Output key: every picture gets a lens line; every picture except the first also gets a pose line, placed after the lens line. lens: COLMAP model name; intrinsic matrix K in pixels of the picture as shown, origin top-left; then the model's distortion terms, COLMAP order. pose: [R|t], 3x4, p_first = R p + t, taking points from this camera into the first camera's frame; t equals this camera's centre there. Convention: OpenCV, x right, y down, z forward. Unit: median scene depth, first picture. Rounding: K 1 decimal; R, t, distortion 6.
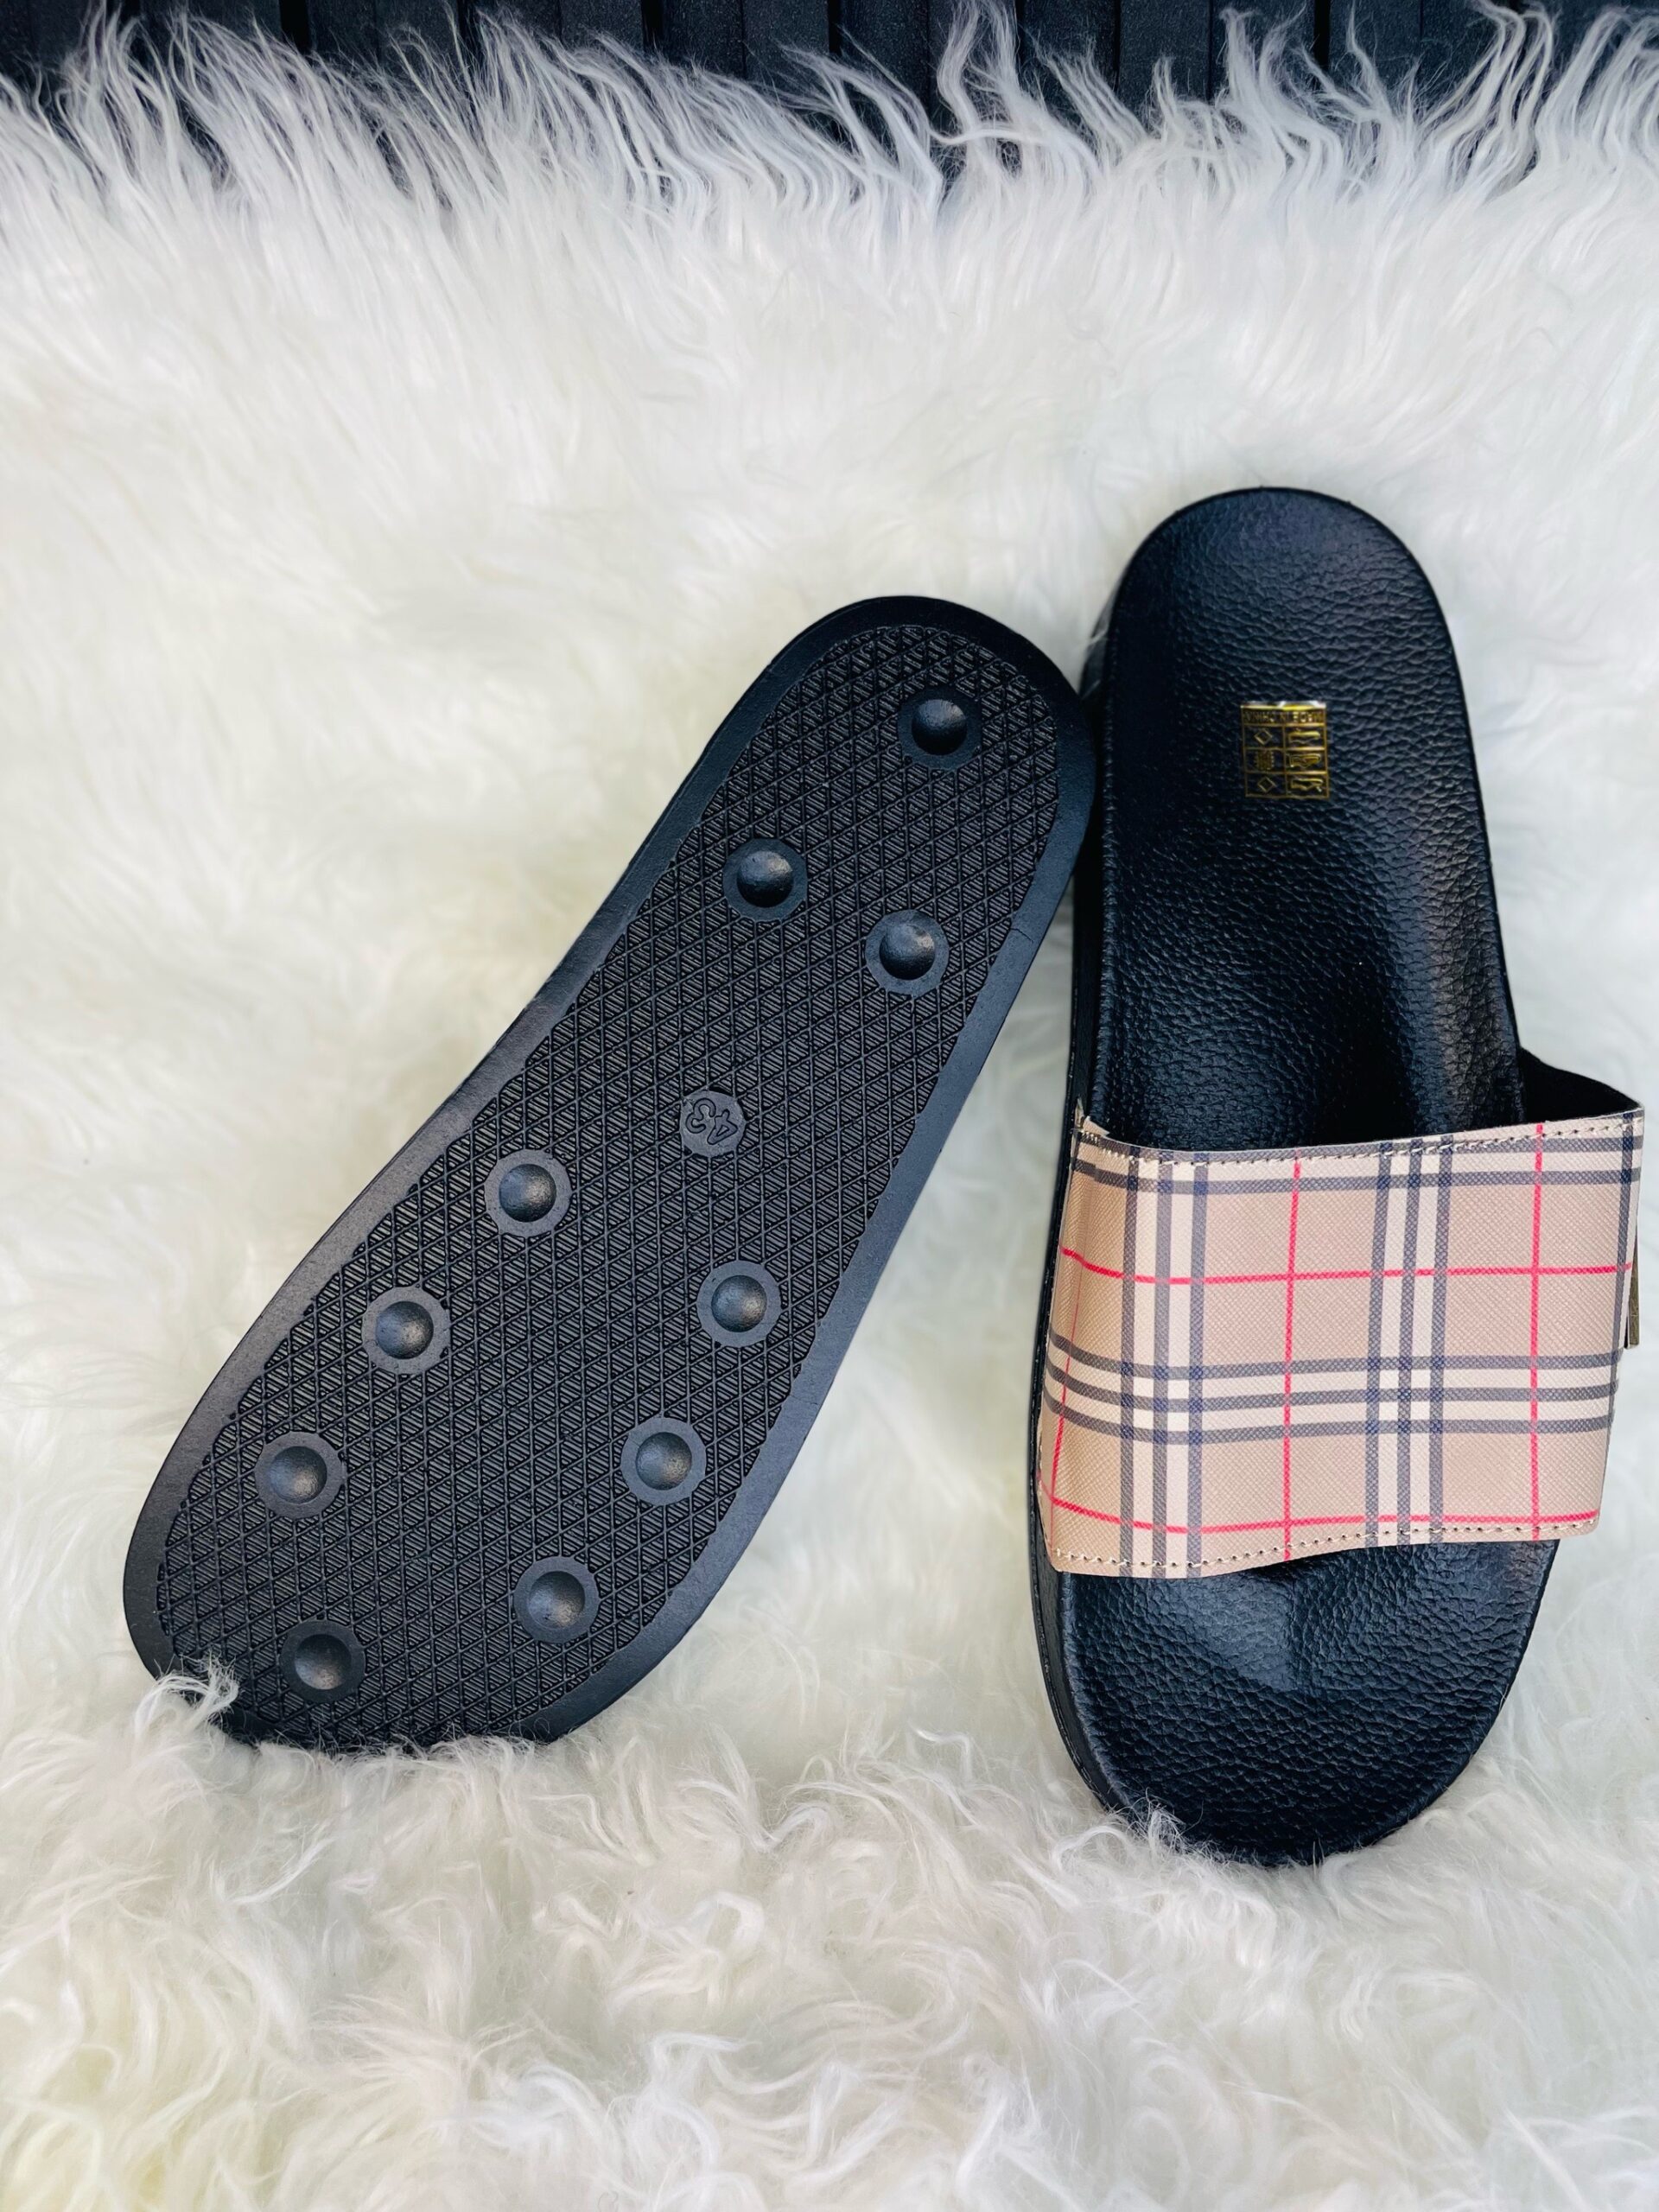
lens RADIAL K [[1682.0, 0, 814.5], [0, 1682.0, 1110.6], [0, 0, 1]] dist [0.023167, -0.050417]
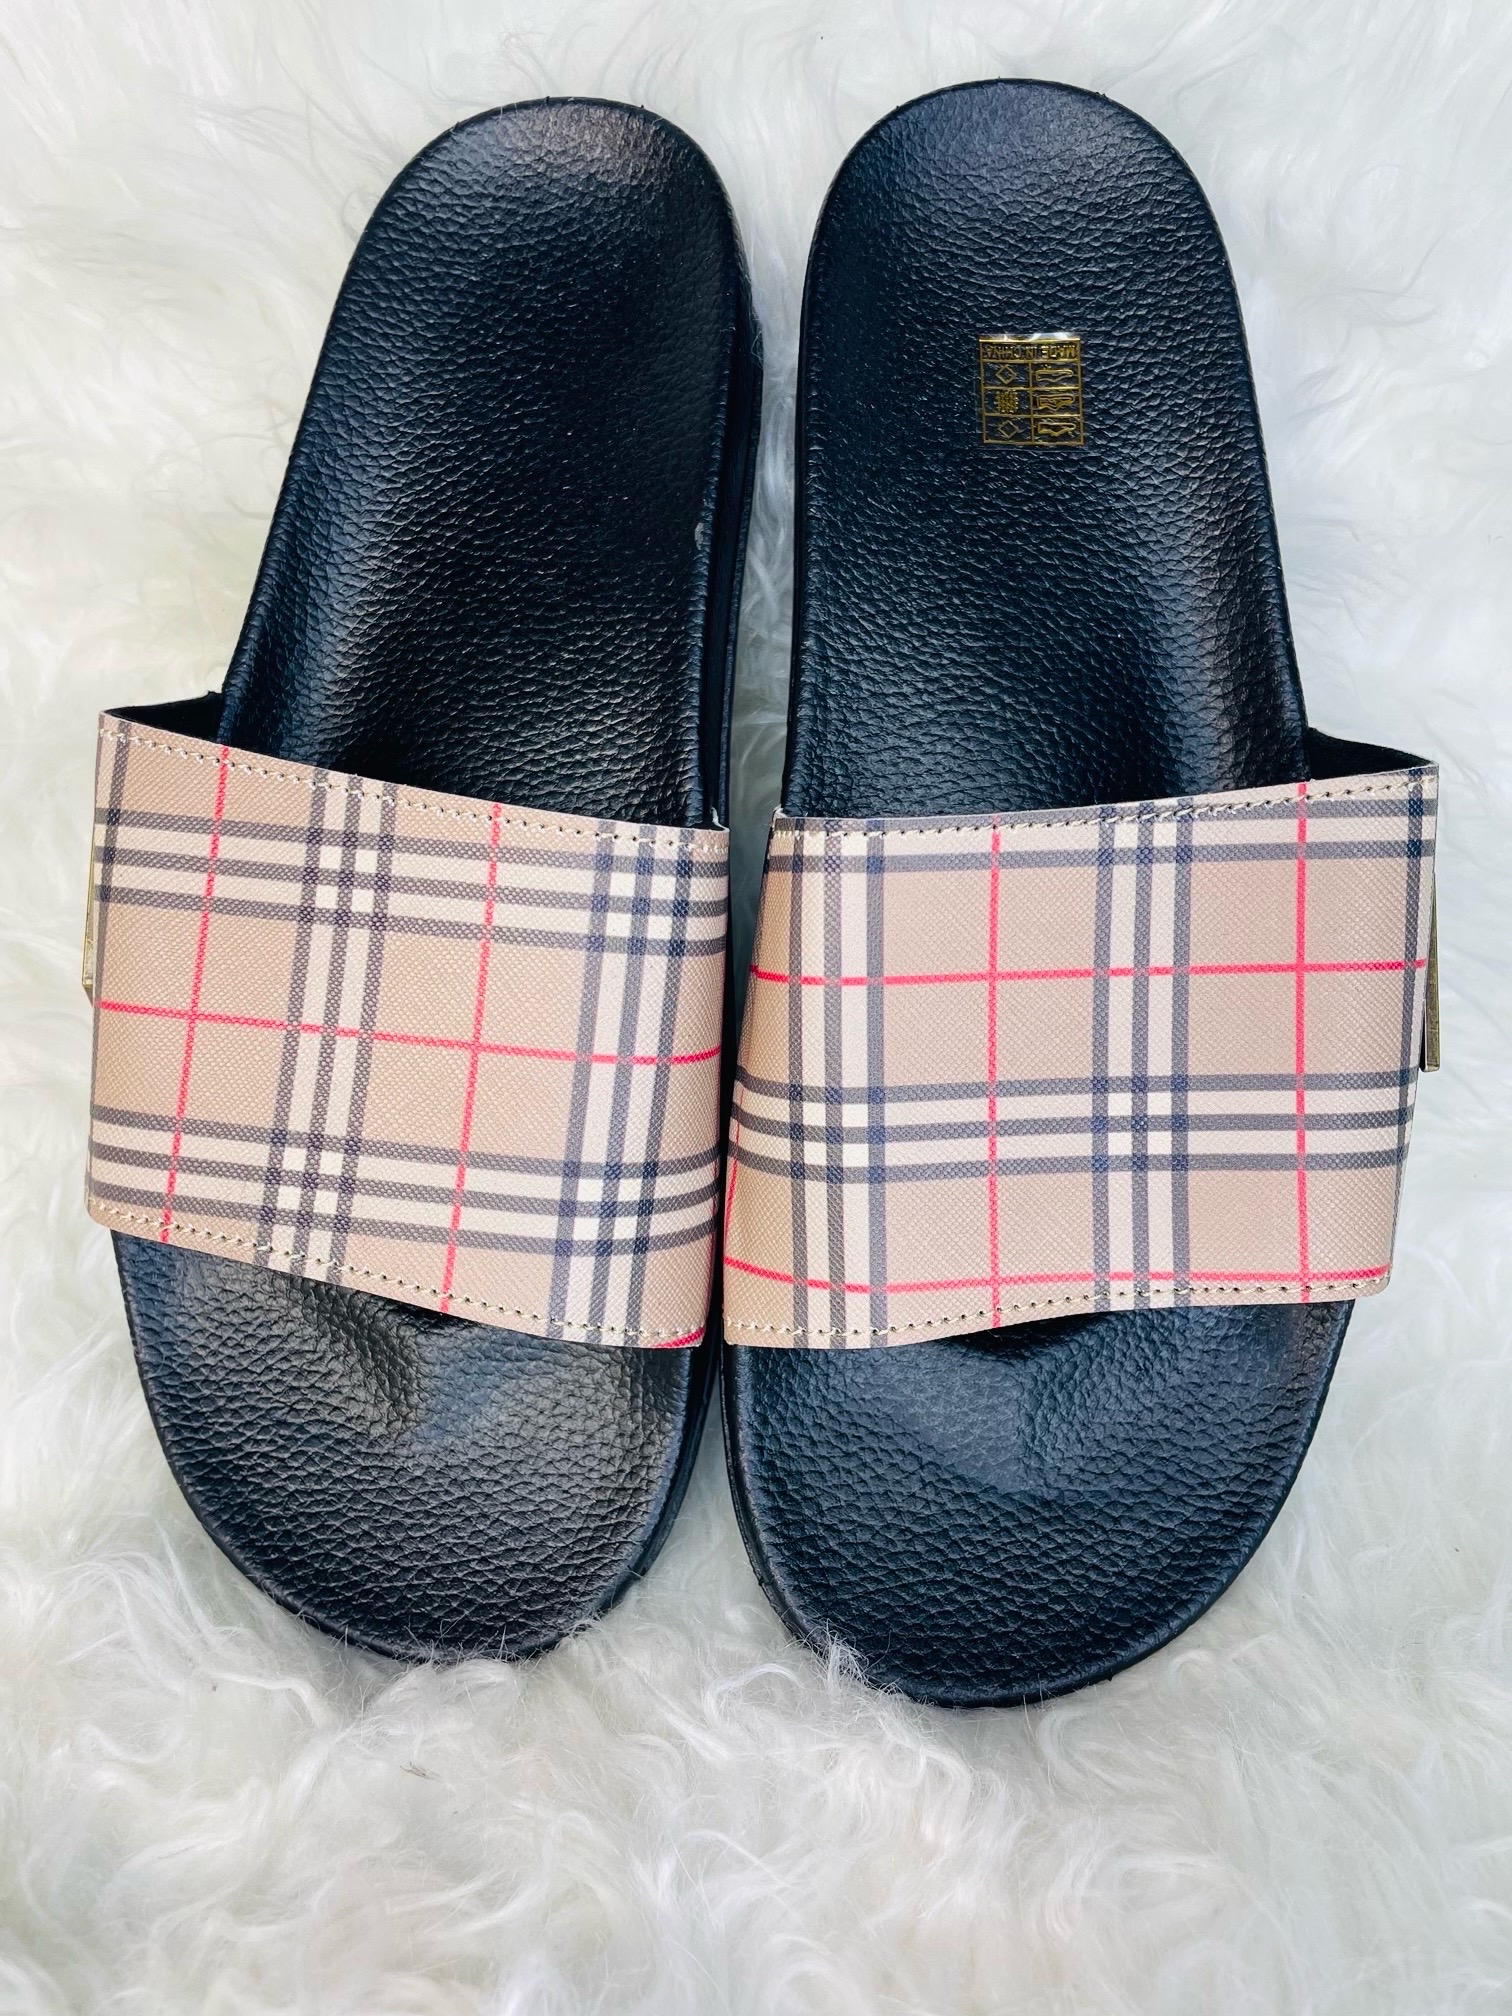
lens RADIAL K [[1533.0, 0, 762.4], [0, 1533.0, 1008.4], [0, 0, 1]] dist [0.023167, -0.050417]
pose [[0.999204, -0.008148, -0.039046, 0.188885], [0.008178, 0.999966, 0.000615, 0.106302], [0.039039, -0.000934, 0.999237, 0.243125]]
